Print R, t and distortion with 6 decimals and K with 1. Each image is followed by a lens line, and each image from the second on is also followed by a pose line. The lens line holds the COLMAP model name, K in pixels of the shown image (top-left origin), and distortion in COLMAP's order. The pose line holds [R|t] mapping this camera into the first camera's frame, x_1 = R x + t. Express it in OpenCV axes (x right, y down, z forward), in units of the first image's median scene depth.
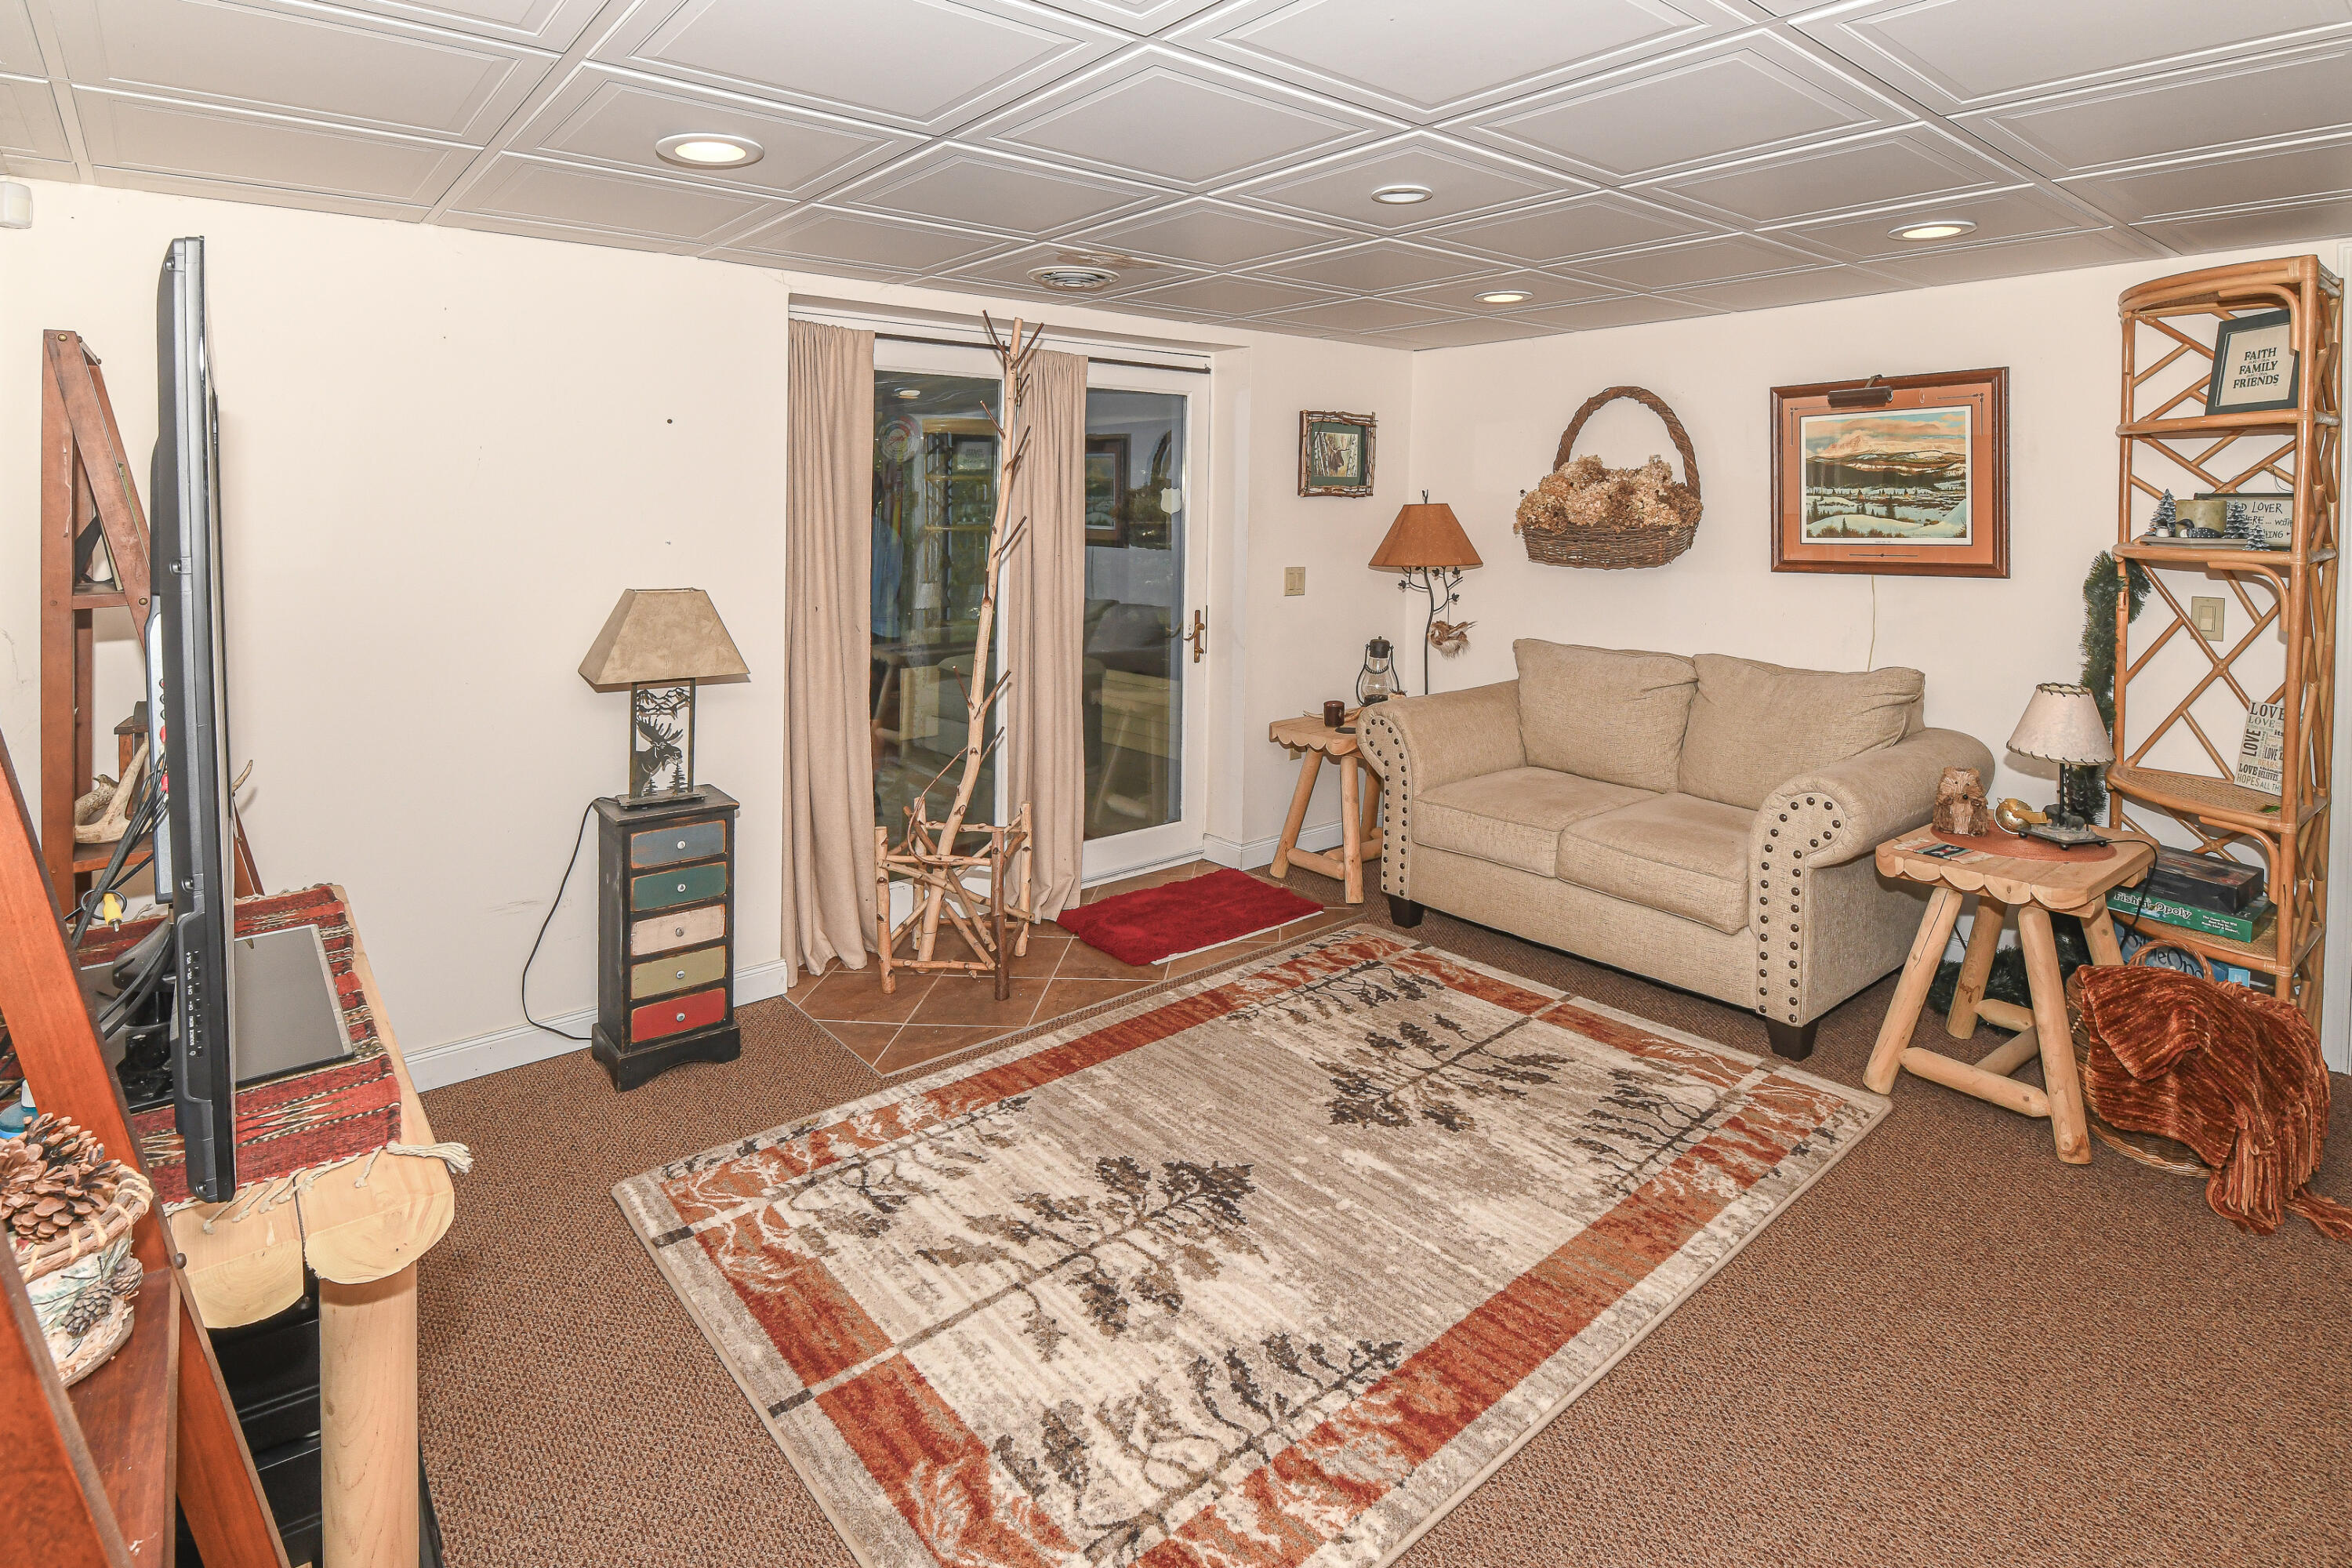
lens RADIAL K [[1287.6, 0, 1176.0], [0, 1287.6, 784.0], [0, 0, 1]] dist [-0.006282, -0.001572]
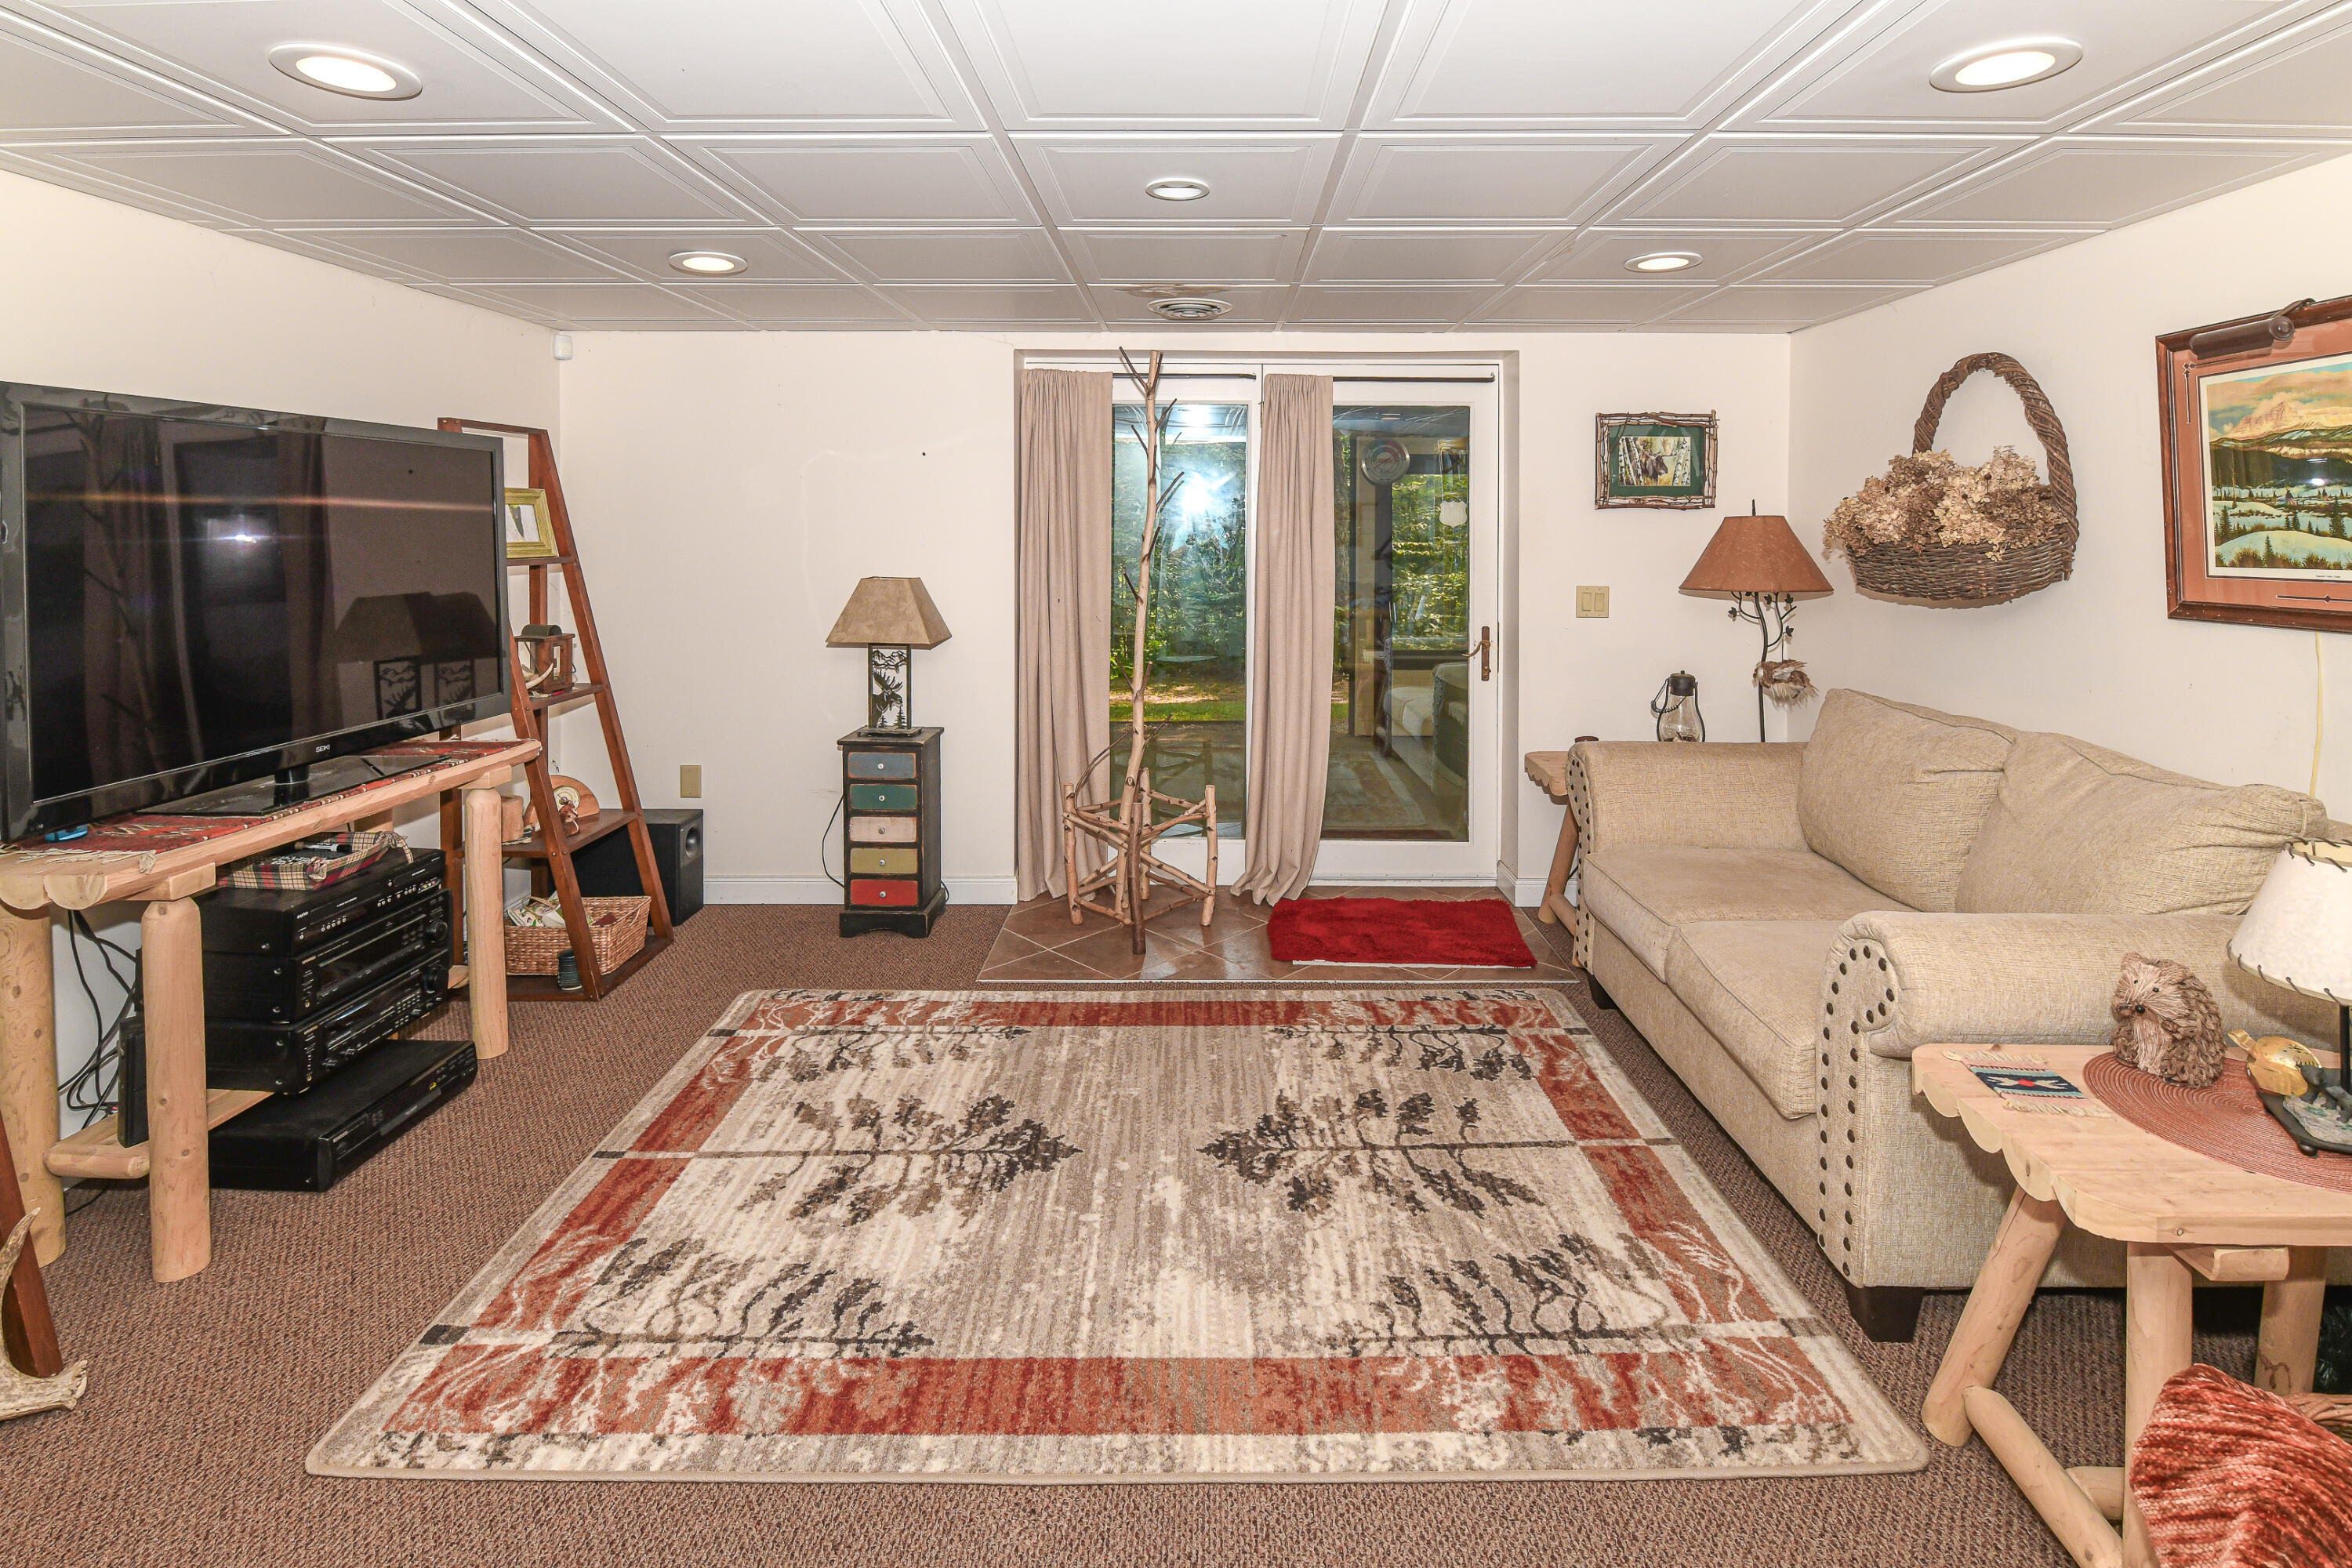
lens RADIAL K [[1119.3, 0, 1082.1], [0, 1119.3, 712.2], [0, 0, 1]] dist [-0.001194, -0.010787]
pose [[0.720326, 0.116622, -0.683762, 0.586028], [-0.150438, 0.988568, 0.010126, -0.054351], [0.677126, 0.095570, 0.729635, 0.297276]]
